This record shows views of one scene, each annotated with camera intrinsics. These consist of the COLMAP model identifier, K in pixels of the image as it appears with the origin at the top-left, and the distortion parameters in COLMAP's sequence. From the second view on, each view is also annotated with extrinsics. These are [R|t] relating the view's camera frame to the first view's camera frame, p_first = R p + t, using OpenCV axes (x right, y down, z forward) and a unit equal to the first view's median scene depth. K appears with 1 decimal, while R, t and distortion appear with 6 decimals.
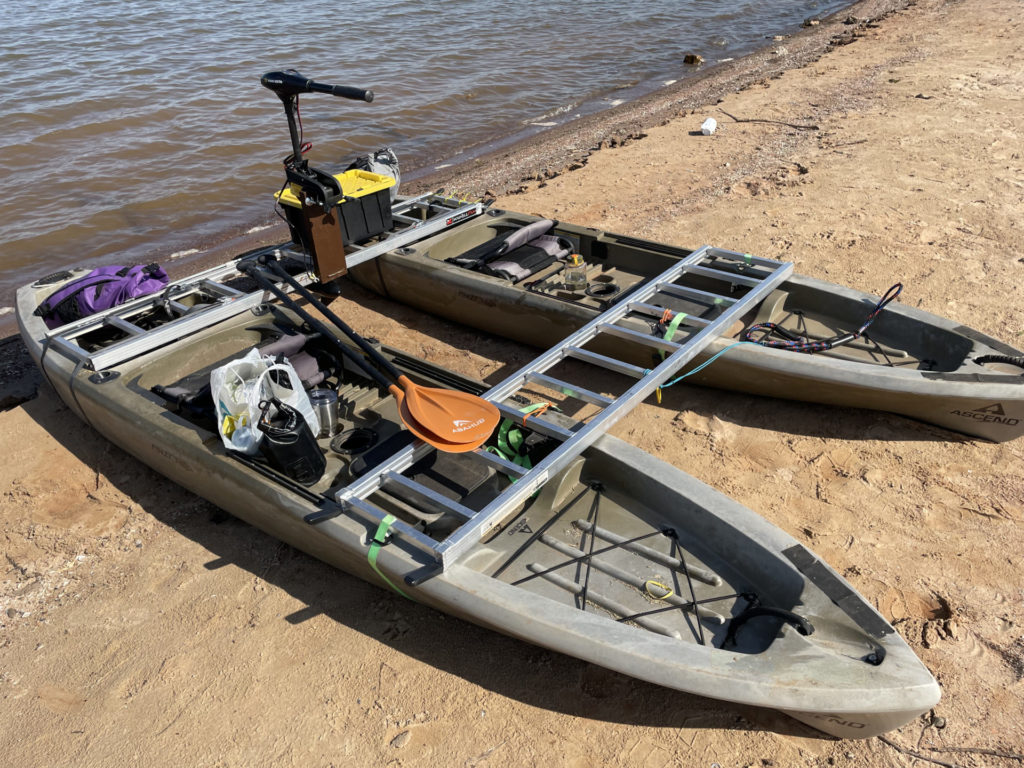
lens RADIAL K [[773.9, 0, 512.0], [0, 773.9, 384.0], [0, 0, 1]] dist [0.107156, -0.137864]
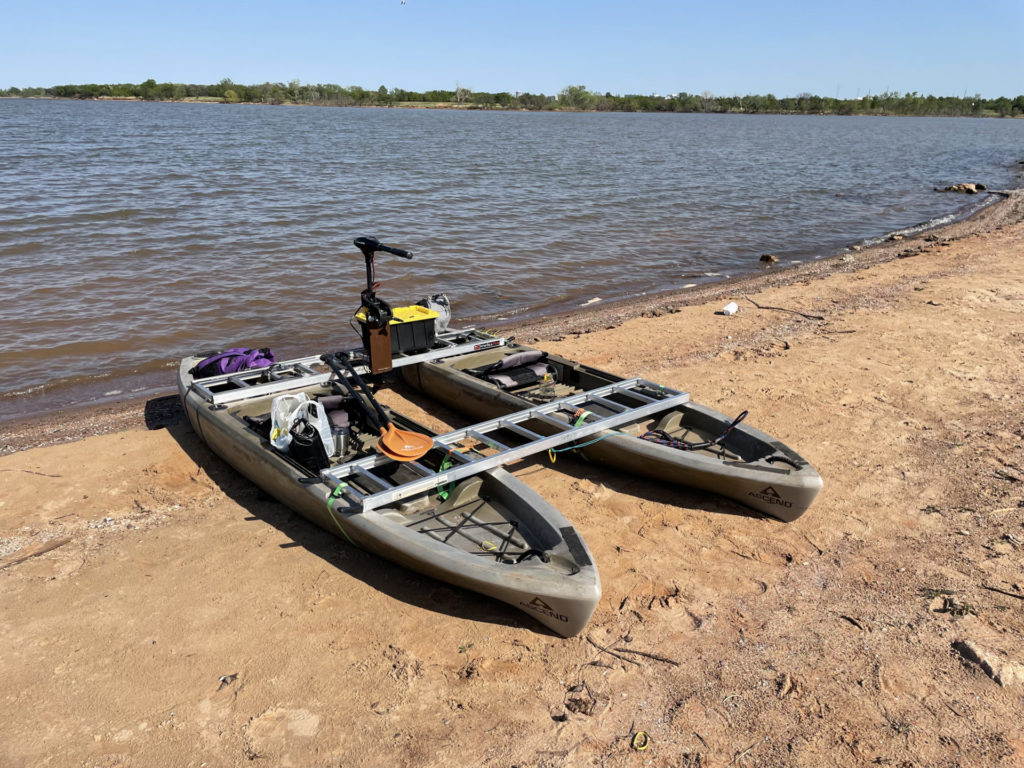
lens RADIAL K [[773.9, 0, 512.0], [0, 773.9, 384.0], [0, 0, 1]] dist [0.107156, -0.137864]
pose [[0.978135, 0.110899, -0.175934, 0.290092], [-0.145628, 0.969174, -0.198732, 0.150089], [0.148472, 0.220008, 0.964133, -0.384229]]
